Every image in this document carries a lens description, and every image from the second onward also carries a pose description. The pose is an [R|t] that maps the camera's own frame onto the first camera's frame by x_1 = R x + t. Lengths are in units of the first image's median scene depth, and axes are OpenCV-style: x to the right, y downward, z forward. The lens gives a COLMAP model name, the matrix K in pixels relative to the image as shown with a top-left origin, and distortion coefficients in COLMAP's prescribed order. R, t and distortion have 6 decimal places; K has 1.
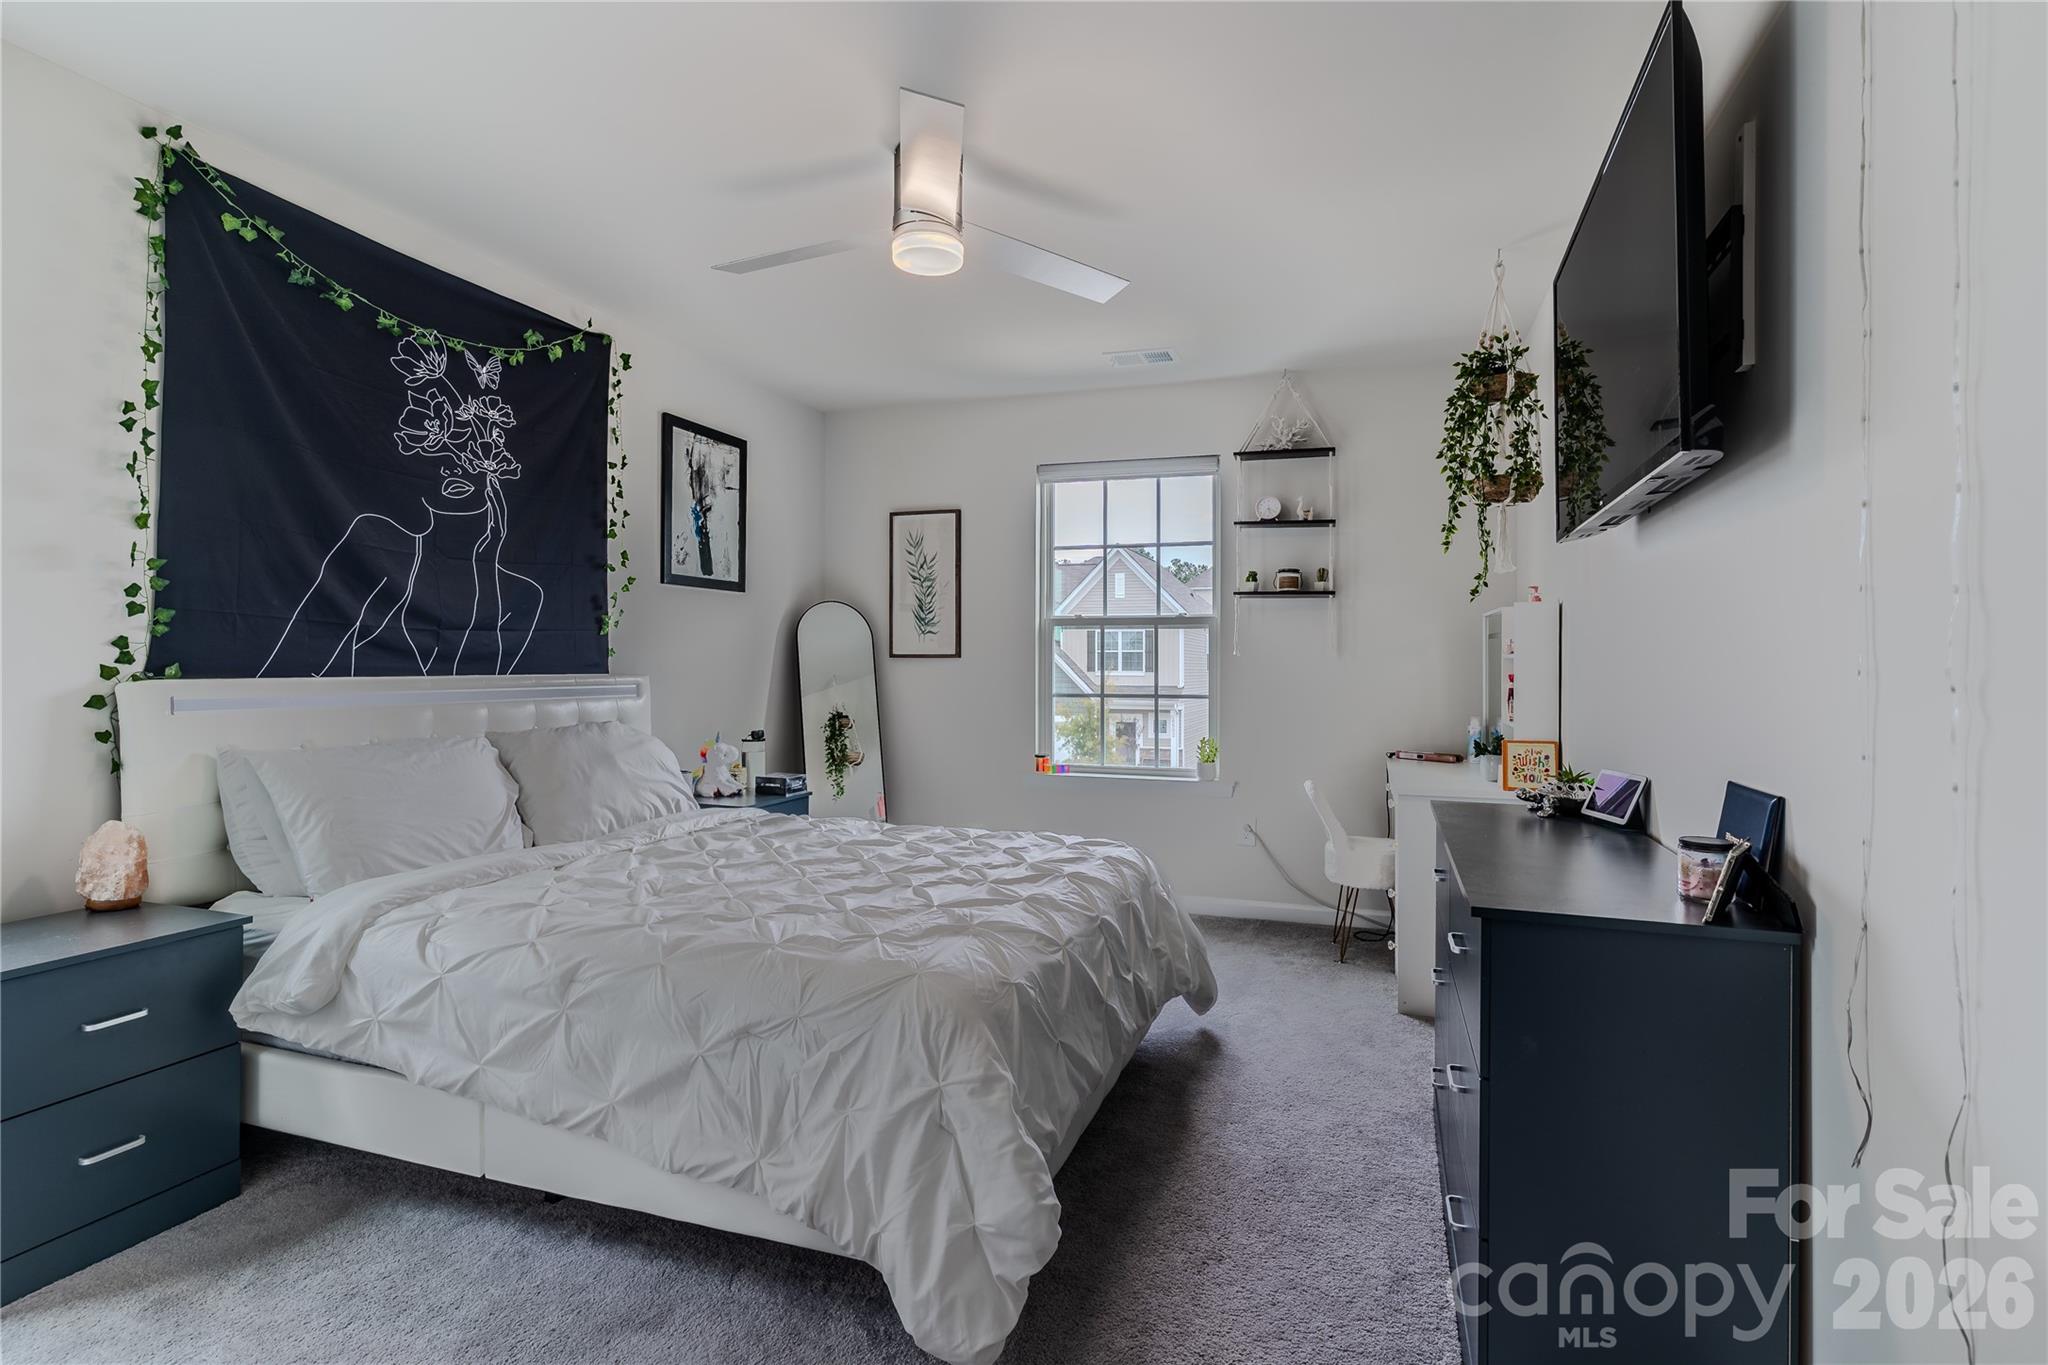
lens RADIAL K [[995.4, 0, 1024.0], [0, 995.4, 682.5], [0, 0, 1]] dist [-0.000586, 0.000619]
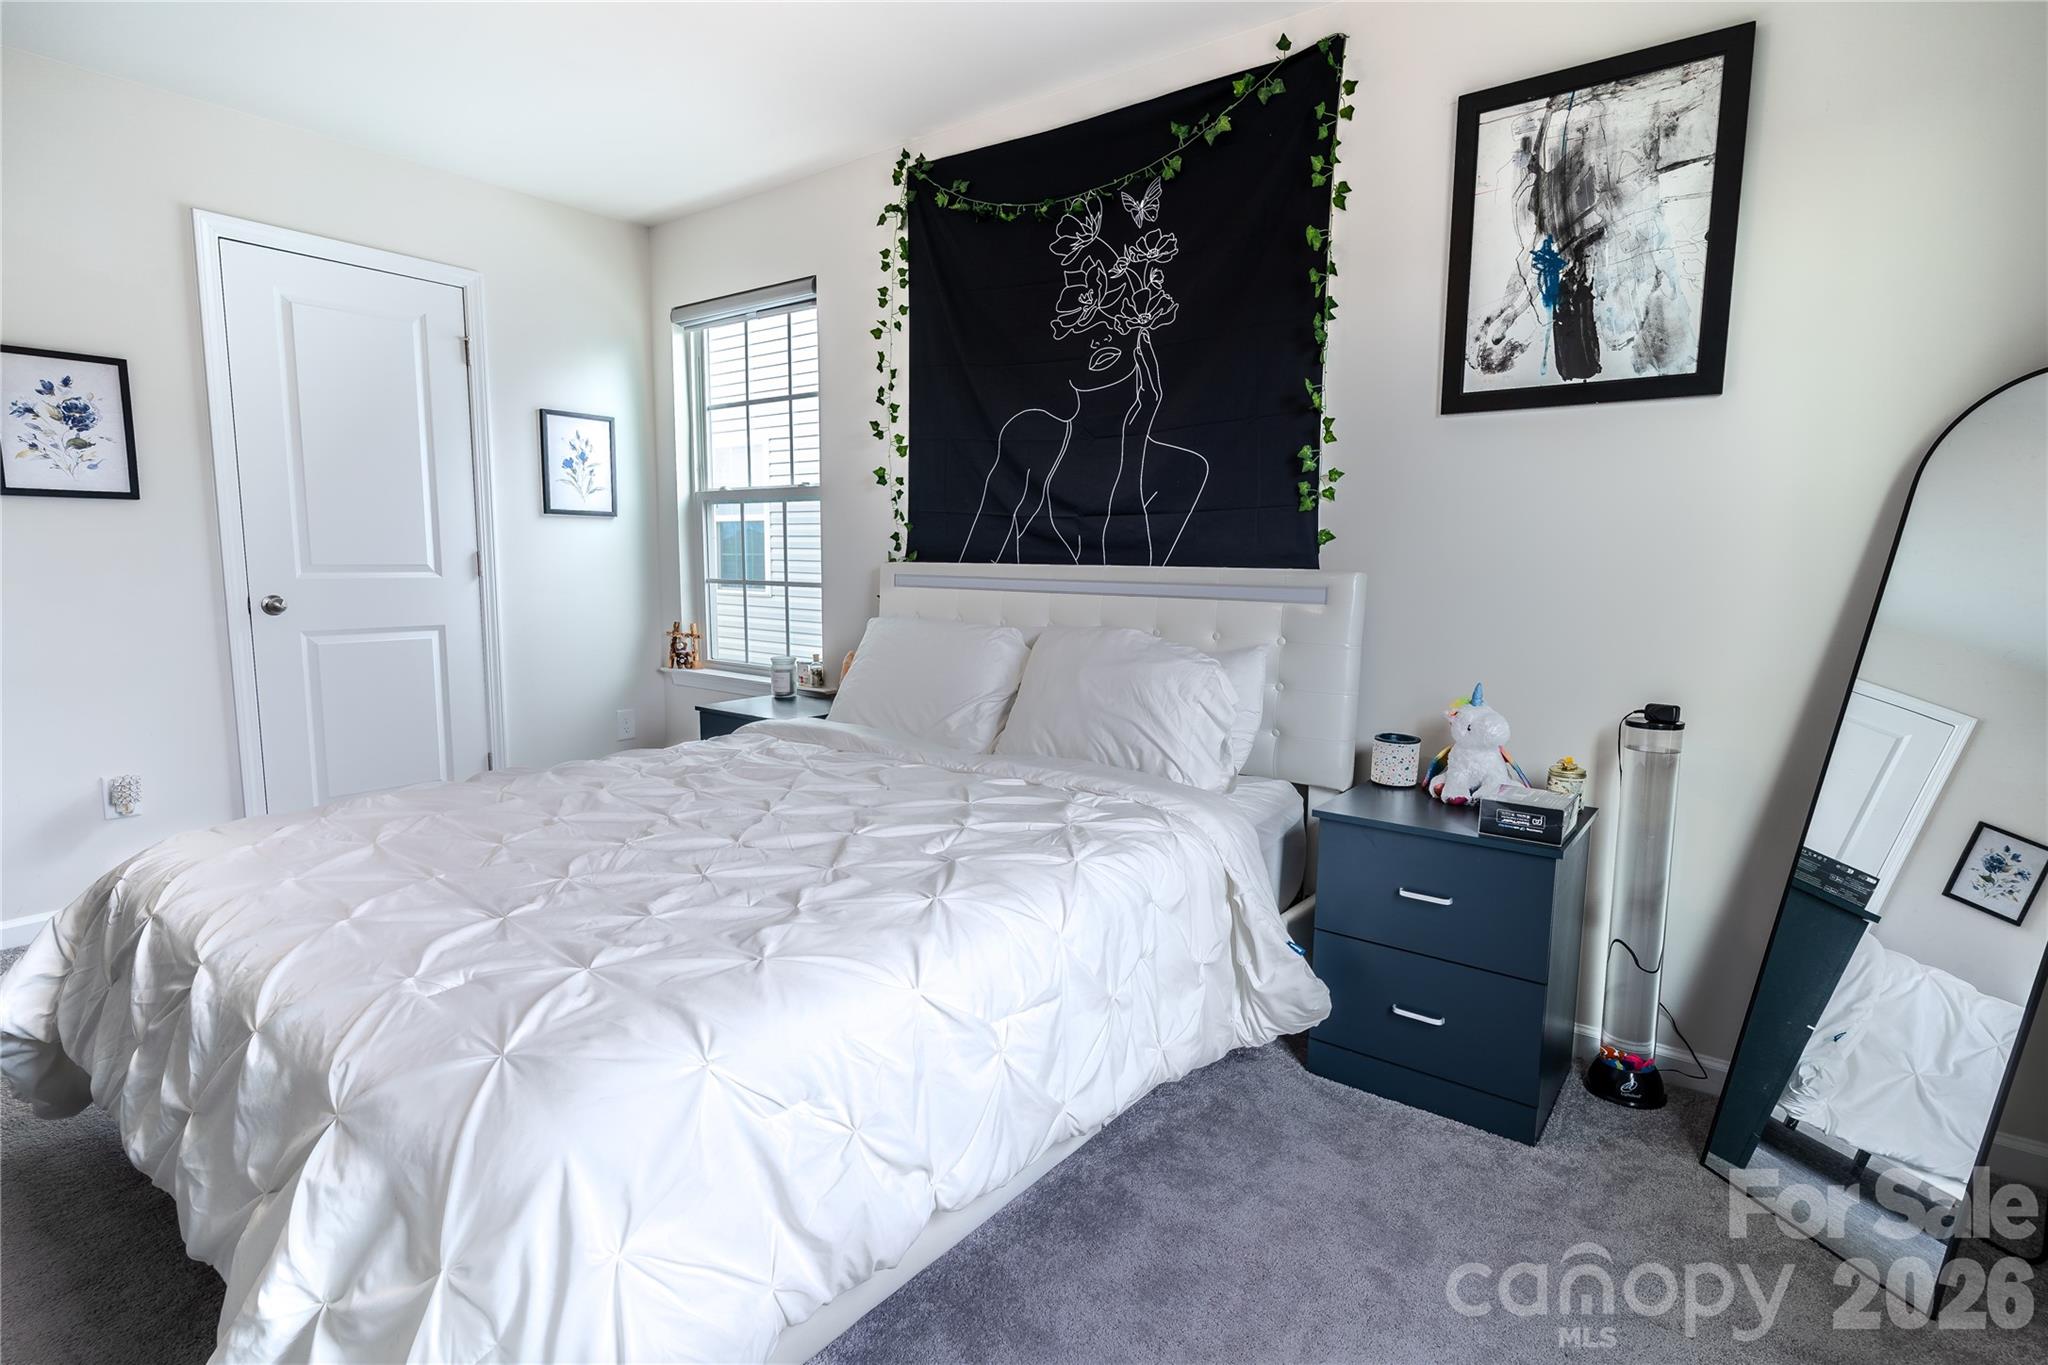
lens RADIAL K [[995.4, 0, 1024.0], [0, 995.4, 682.5], [0, 0, 1]] dist [-0.000586, 0.000619]
pose [[-0.300570, 0.118154, -0.946413, 0.340170], [-0.026535, 0.990877, 0.132132, -0.019052], [0.953391, 0.064828, -0.294693, 1.179858]]
